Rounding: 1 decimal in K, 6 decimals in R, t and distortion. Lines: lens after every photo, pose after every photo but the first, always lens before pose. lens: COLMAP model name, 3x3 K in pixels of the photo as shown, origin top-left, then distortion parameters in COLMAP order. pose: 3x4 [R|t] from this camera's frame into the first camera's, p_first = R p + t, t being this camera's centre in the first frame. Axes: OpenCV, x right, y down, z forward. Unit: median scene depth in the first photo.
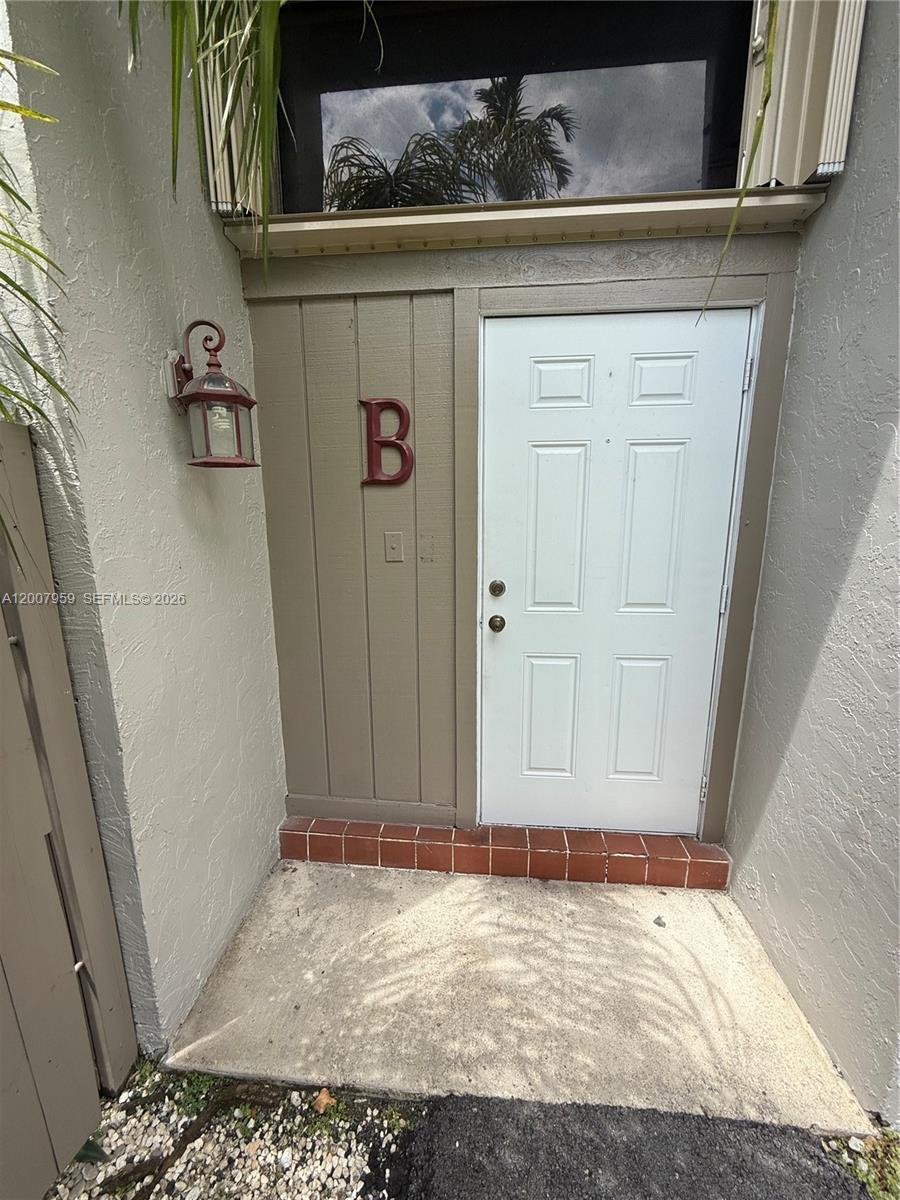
lens RADIAL K [[479.1, 0, 448.5], [0, 479.1, 598.6], [0, 0, 1]] dist [0.001164, 0.000173]
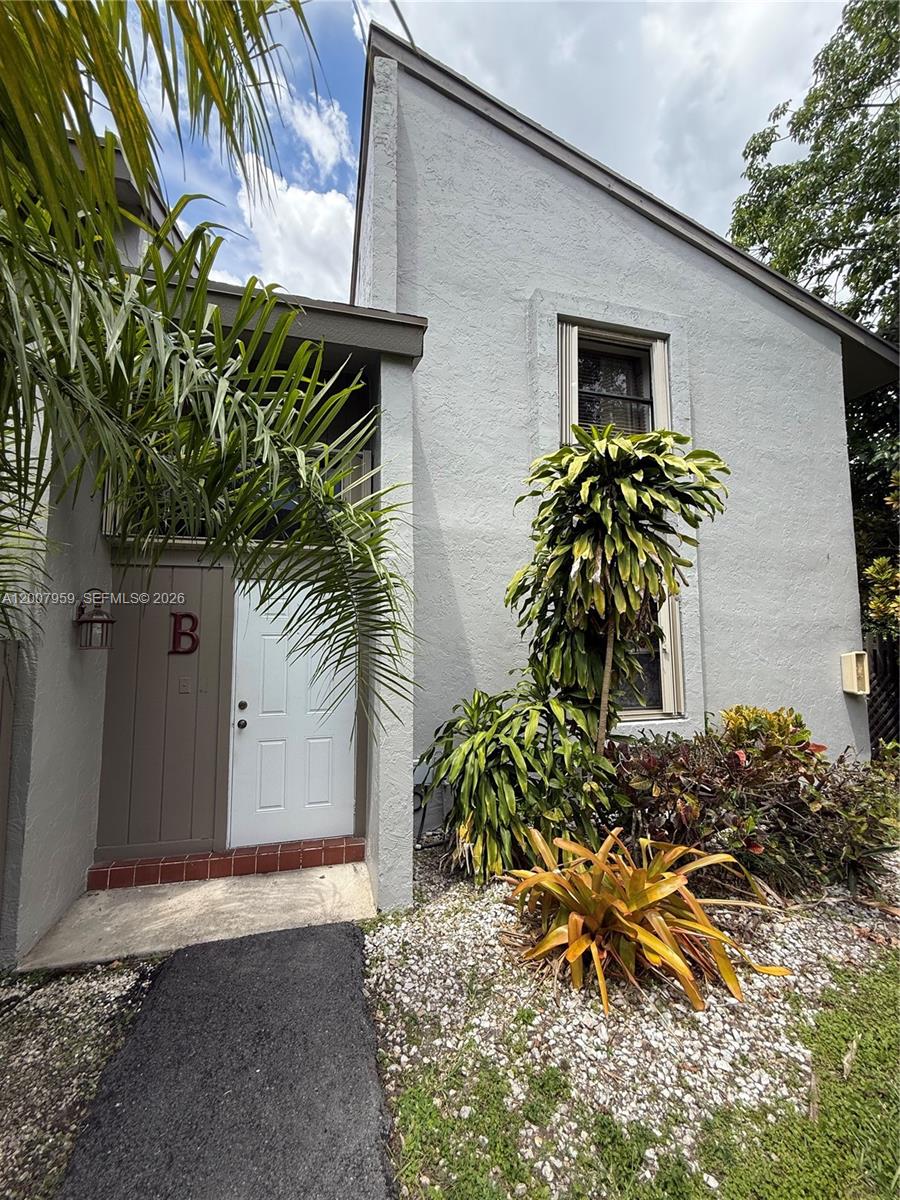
lens RADIAL K [[479.1, 0, 448.5], [0, 479.1, 598.6], [0, 0, 1]] dist [0.001164, 0.000173]
pose [[0.942443, 0.030548, 0.332969, 0.239333], [0.065212, 0.959903, -0.272643, 0.154791], [-0.327947, 0.278664, 0.902661, -1.207369]]
